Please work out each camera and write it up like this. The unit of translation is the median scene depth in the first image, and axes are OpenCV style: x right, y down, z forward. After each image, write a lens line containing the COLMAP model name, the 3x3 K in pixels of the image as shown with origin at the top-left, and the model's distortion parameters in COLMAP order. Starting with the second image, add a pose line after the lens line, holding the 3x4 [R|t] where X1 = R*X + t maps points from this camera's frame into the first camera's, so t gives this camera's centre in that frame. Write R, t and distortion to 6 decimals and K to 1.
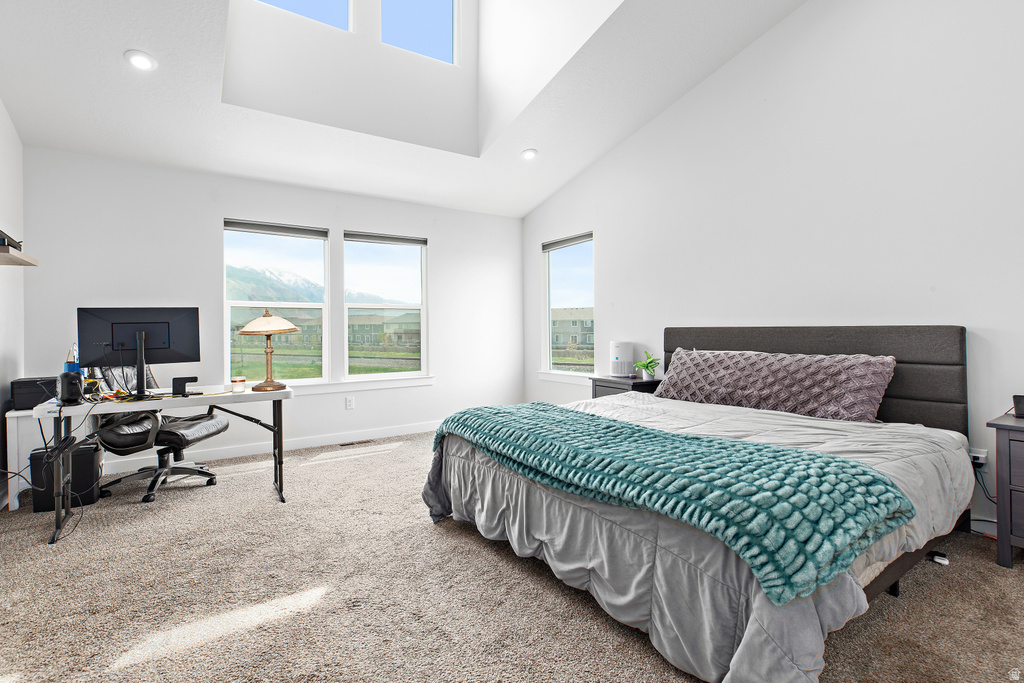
lens RADIAL K [[491.1, 0, 519.8], [0, 491.1, 330.5], [0, 0, 1]] dist [-0.005533, 0.000577]
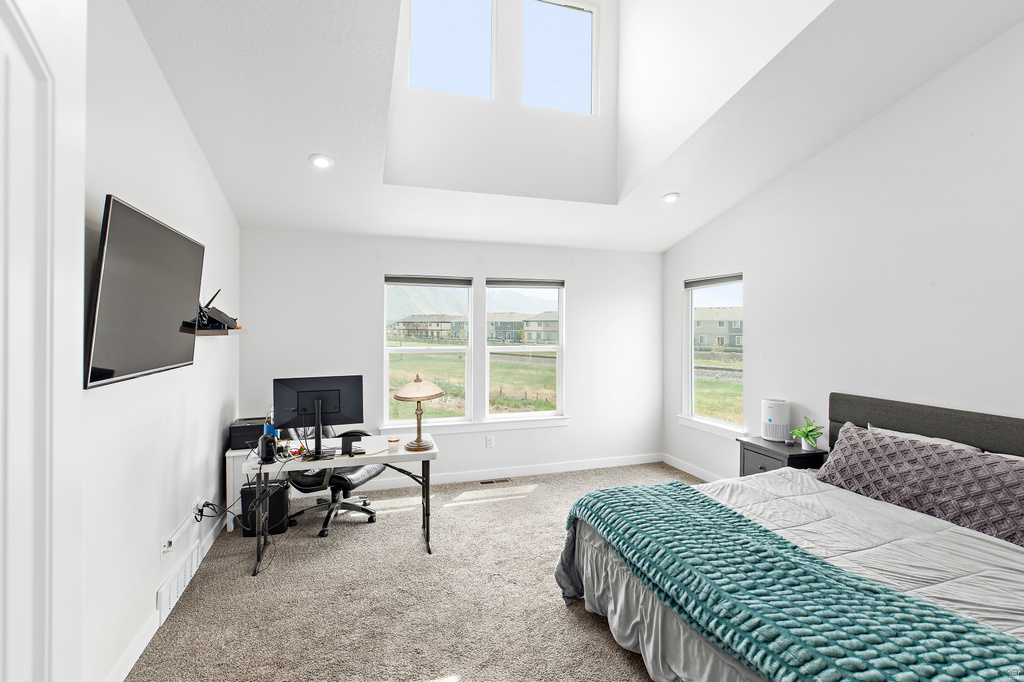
lens RADIAL K [[491.1, 0, 519.8], [0, 491.1, 330.0], [0, 0, 1]] dist [-0.005533, 0.000577]
pose [[0.961574, 0.010465, -0.274347, 0.002218], [-0.010822, 0.999941, 0.000214, -0.161440], [0.274334, 0.002763, 0.961631, 0.010730]]
